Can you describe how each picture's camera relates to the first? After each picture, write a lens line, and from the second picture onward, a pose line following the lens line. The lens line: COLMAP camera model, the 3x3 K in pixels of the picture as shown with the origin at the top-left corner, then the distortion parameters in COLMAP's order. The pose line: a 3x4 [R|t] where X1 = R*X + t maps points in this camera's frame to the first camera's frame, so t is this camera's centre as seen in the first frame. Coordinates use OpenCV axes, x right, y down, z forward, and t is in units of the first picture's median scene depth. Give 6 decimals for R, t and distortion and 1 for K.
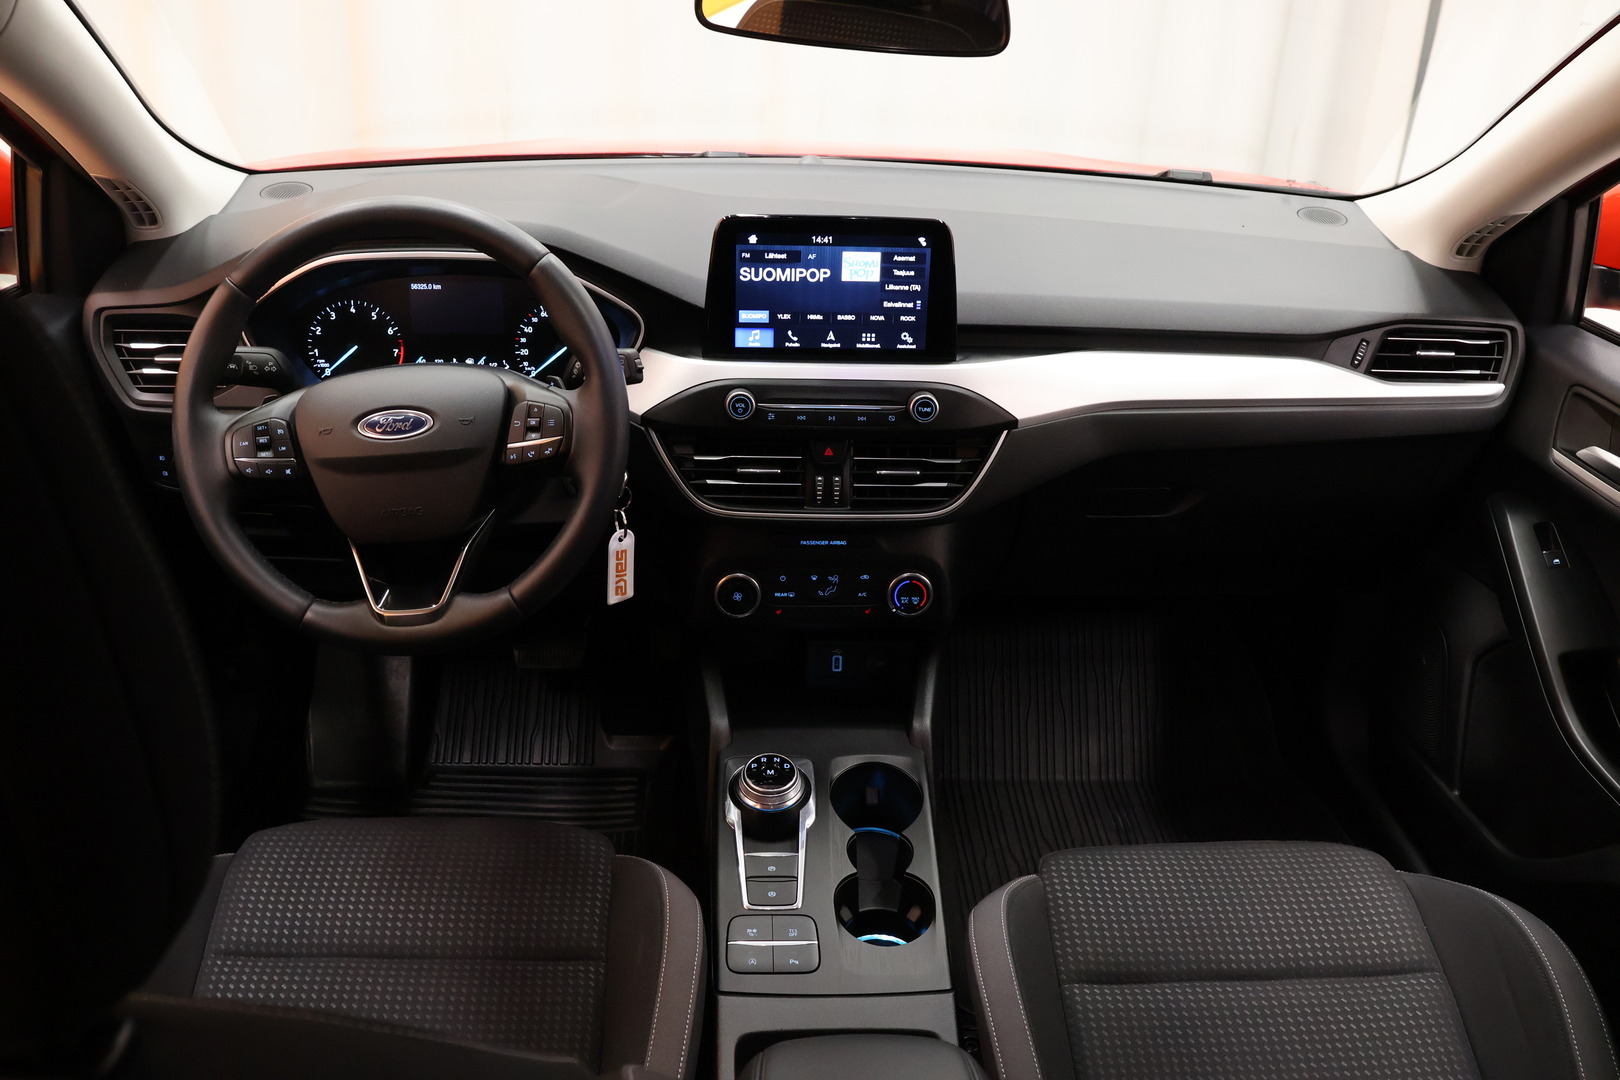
lens RADIAL K [[1381.5, 0, 810.0], [0, 1381.5, 540.0], [0, 0, 1]] dist [-0.183670, 0.195877]
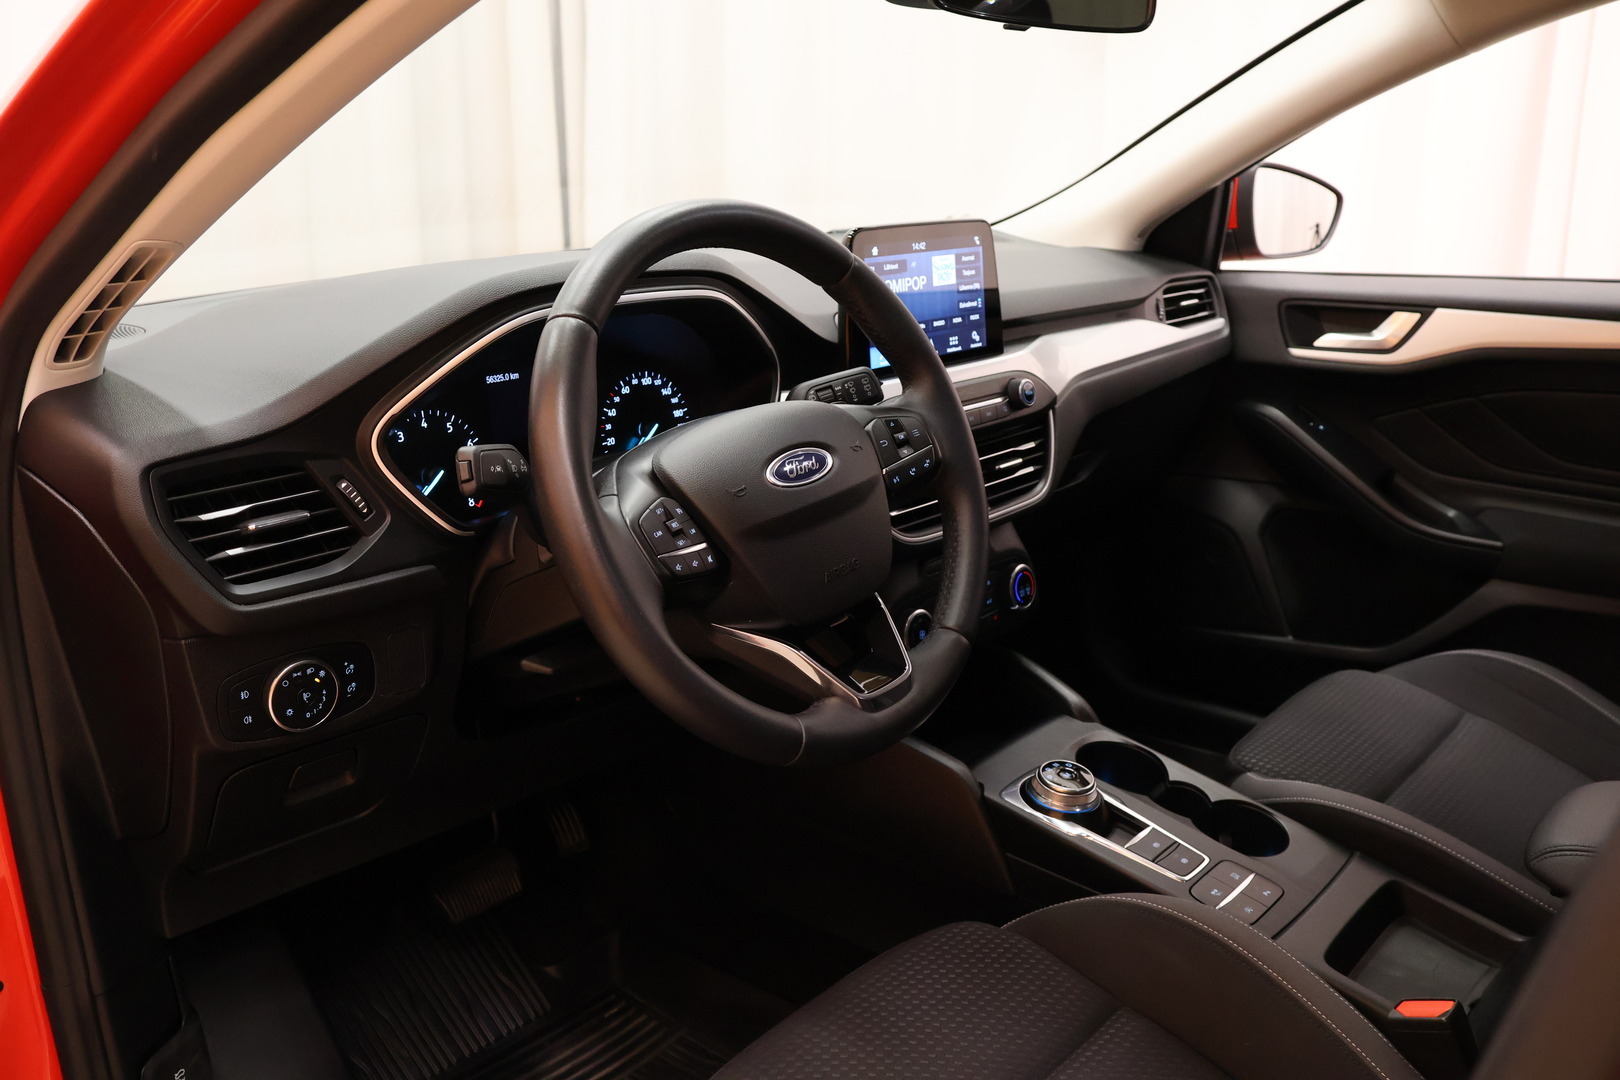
lens RADIAL K [[1381.5, 0, 810.0], [0, 1381.5, 540.0], [0, 0, 1]] dist [-0.183670, 0.195877]
pose [[0.692156, -0.237361, 0.681601, -0.742659], [0.355277, 0.934087, -0.035491, -0.012637], [-0.628251, 0.266722, 0.730863, 0.366588]]
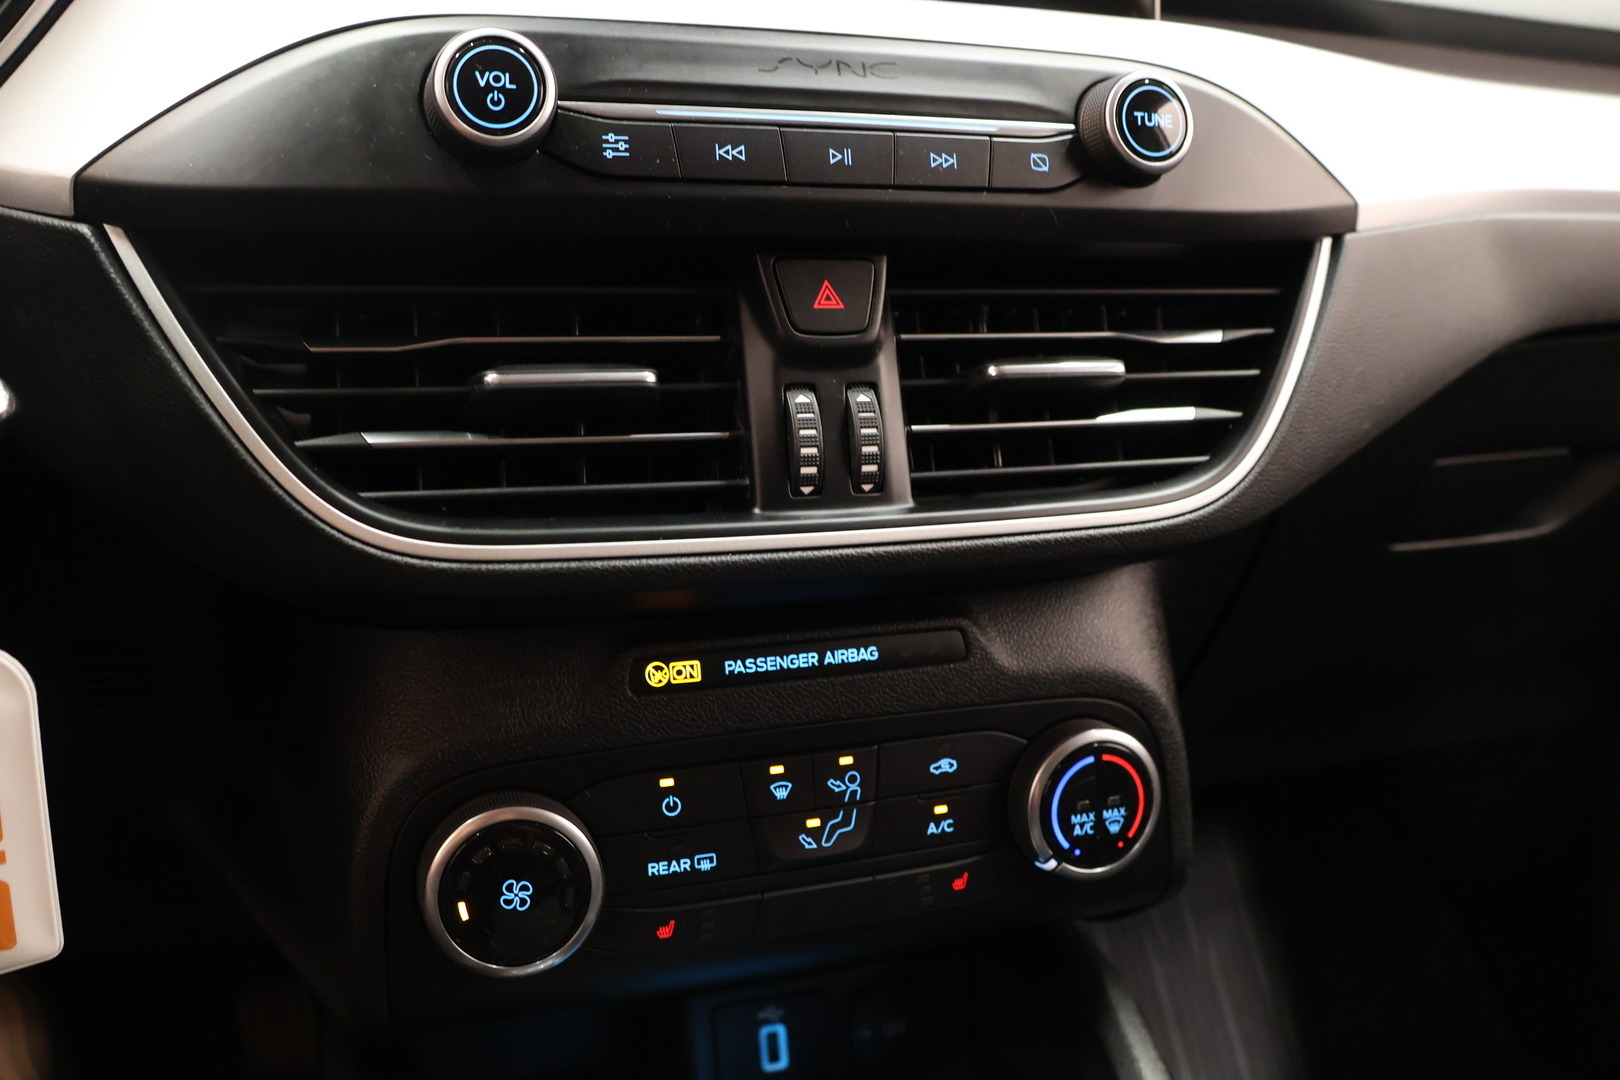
lens RADIAL K [[1381.5, 0, 810.0], [0, 1381.5, 540.0], [0, 0, 1]] dist [-0.183670, 0.195877]
pose [[0.957354, -0.079691, 0.277711, -0.067279], [0.131852, 0.975785, -0.174525, 0.028302], [-0.257078, 0.203699, 0.944679, 0.753027]]
